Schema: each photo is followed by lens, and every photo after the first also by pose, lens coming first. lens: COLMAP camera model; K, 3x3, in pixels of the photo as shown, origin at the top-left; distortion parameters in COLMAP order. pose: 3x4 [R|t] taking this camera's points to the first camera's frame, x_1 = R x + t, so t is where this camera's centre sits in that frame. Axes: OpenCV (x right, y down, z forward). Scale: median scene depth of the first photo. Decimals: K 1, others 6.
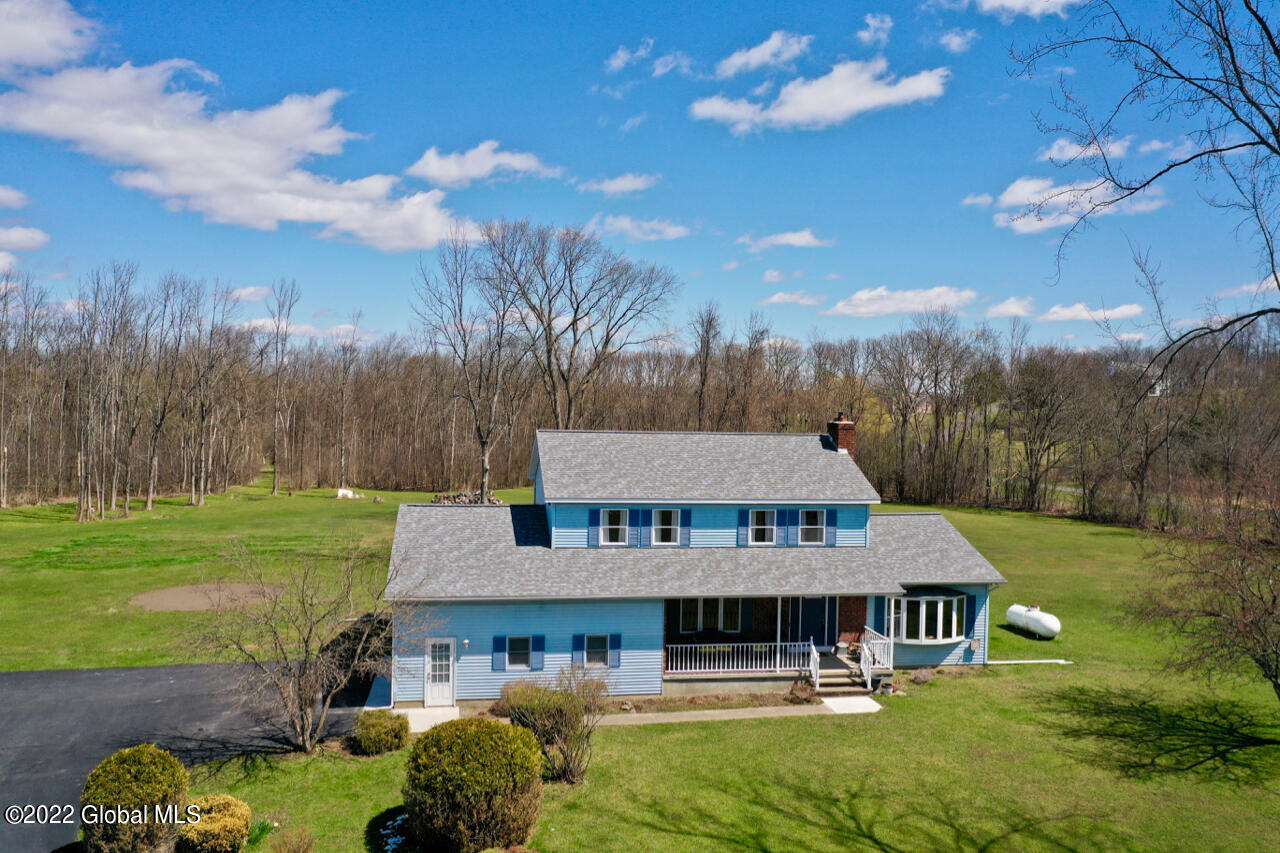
lens RADIAL K [[1001.8, 0, 633.6], [0, 1001.8, 437.5], [0, 0, 1]] dist [0.002424, 0.010847]
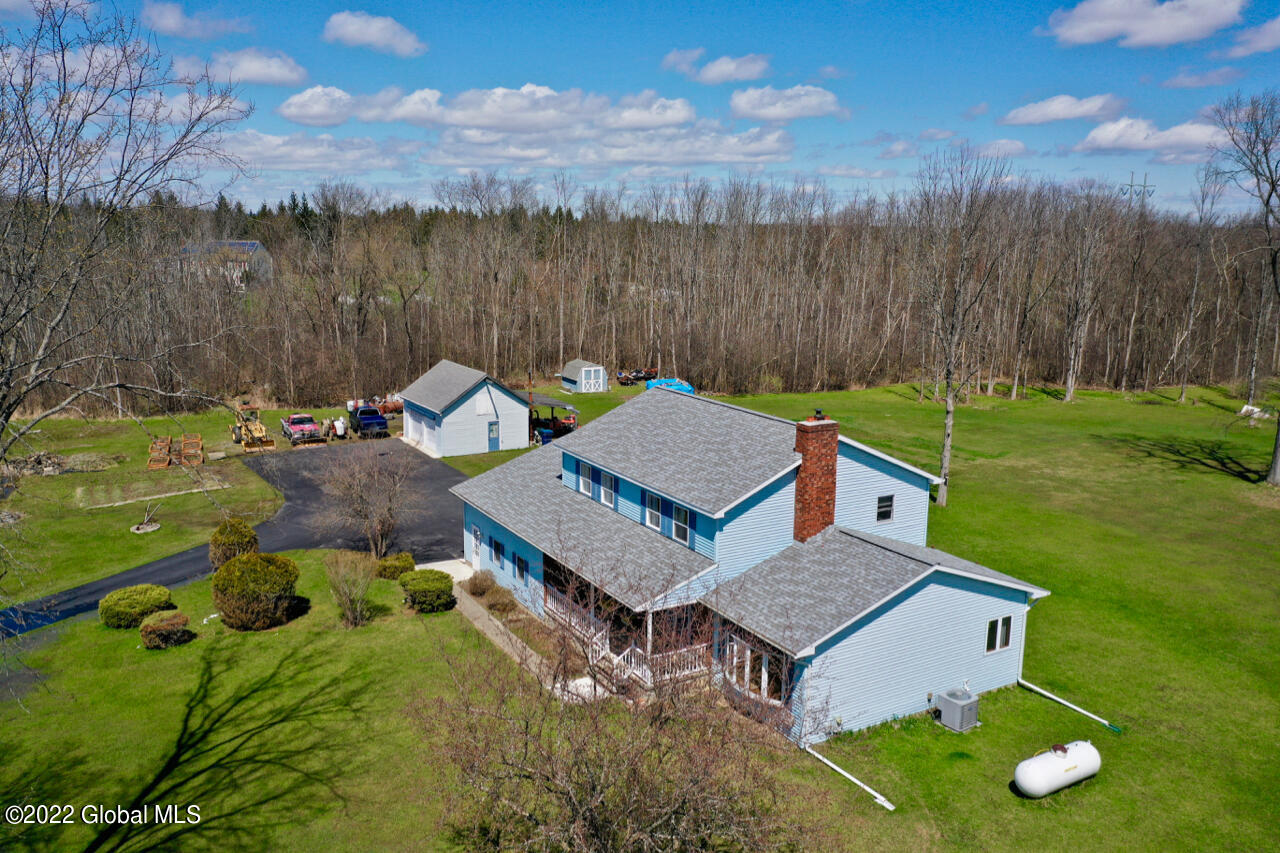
lens RADIAL K [[1001.8, 0, 635.7], [0, 1001.8, 426.2], [0, 0, 1]] dist [0.002424, 0.010847]
pose [[0.360436, 0.166736, -0.917761, 1.063861], [-0.041033, 0.985776, 0.162978, -0.164191], [0.931881, -0.021085, 0.362151, 0.632510]]
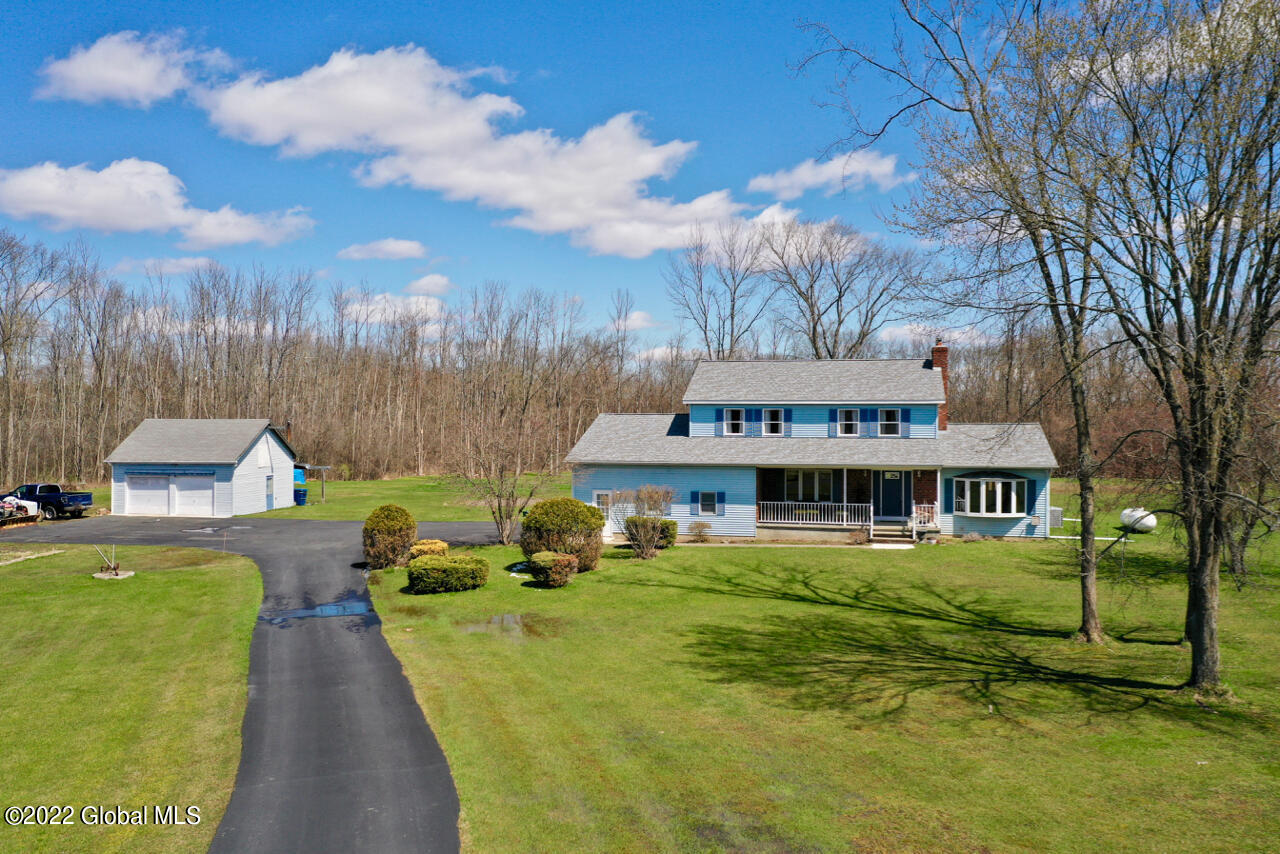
lens RADIAL K [[1001.8, 0, 634.9], [0, 1001.8, 433.8], [0, 0, 1]] dist [0.002424, 0.010847]
pose [[0.928524, -0.010133, -0.371135, 0.362945], [0.002316, 0.999766, -0.021502, 0.134755], [0.371266, 0.019106, 0.928330, -0.321086]]
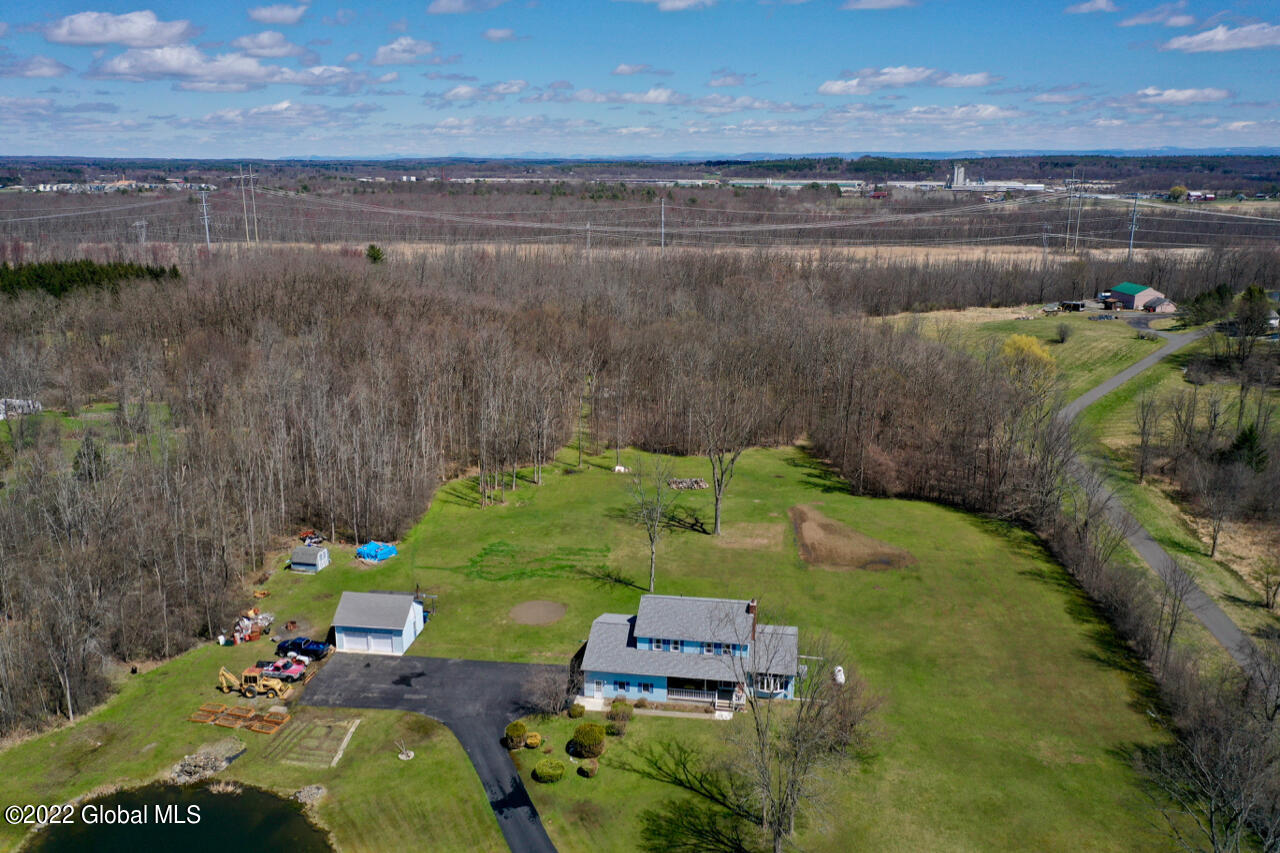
lens RADIAL K [[1001.8, 0, 635.1], [0, 1001.8, 436.1], [0, 0, 1]] dist [0.002424, 0.010847]
pose [[0.948402, 0.062155, -0.310920, 0.807265], [0.007884, 0.975672, 0.219093, -1.172081], [0.316974, -0.210239, 0.924839, -1.654332]]
